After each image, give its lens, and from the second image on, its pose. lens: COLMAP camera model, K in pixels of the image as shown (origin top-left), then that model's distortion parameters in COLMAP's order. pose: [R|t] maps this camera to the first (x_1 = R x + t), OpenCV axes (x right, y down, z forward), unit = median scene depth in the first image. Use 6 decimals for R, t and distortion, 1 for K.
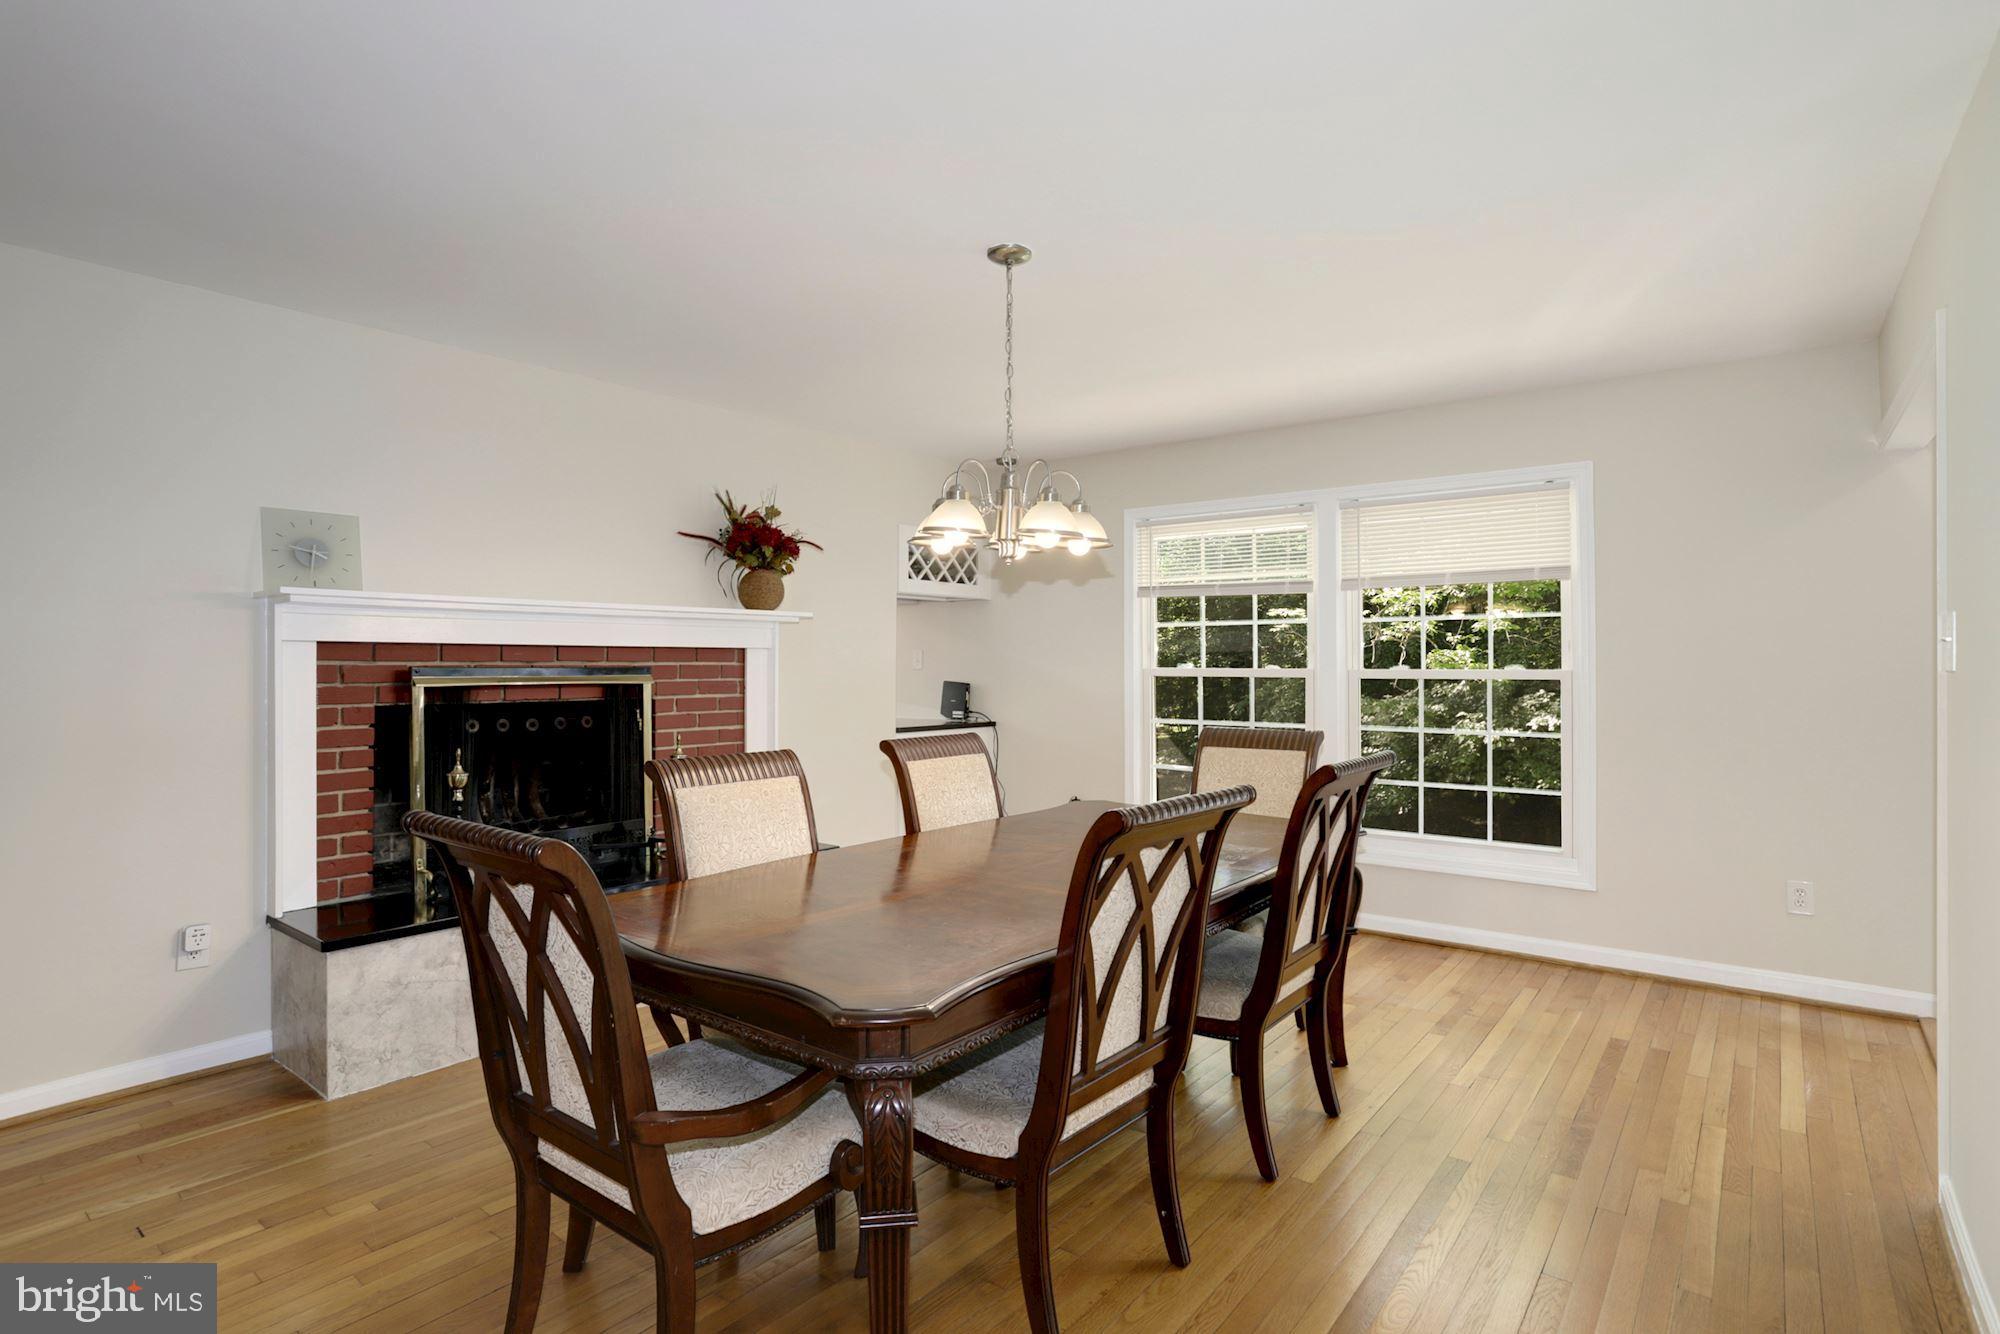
lens RADIAL K [[1007.8, 0, 998.2], [0, 1007.8, 660.7], [0, 0, 1]] dist [-0.005175, 0.002482]
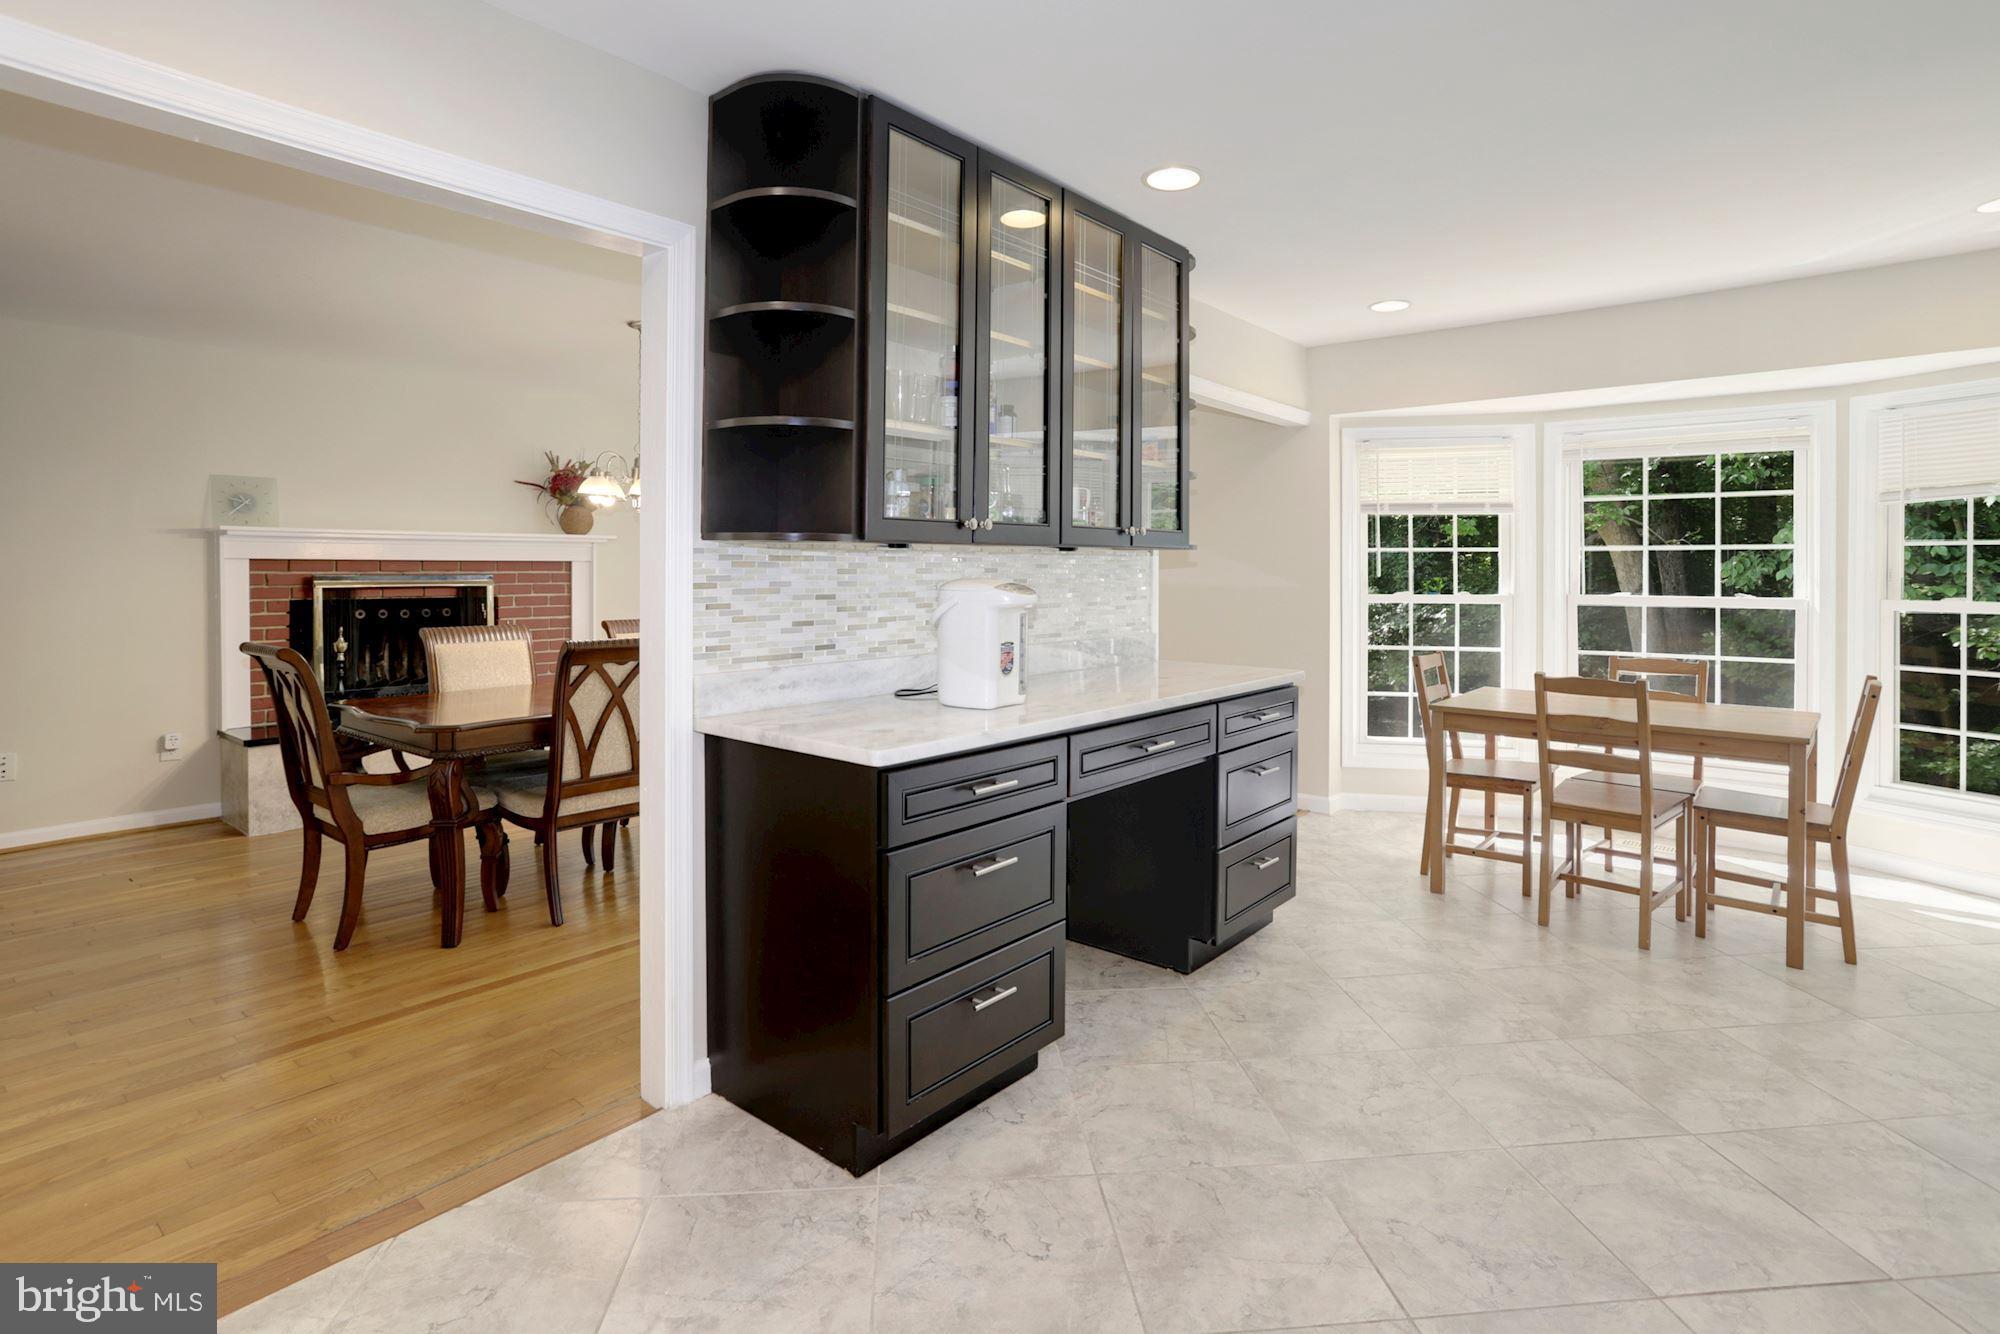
lens RADIAL K [[1007.8, 0, 1020.7], [0, 1007.8, 579.5], [0, 0, 1]] dist [-0.005175, 0.002482]
pose [[0.999923, 0.002794, -0.012069, 0.536492], [-0.002612, 0.999883, 0.015055, -0.013044], [0.012110, -0.015022, 0.999814, -0.545567]]
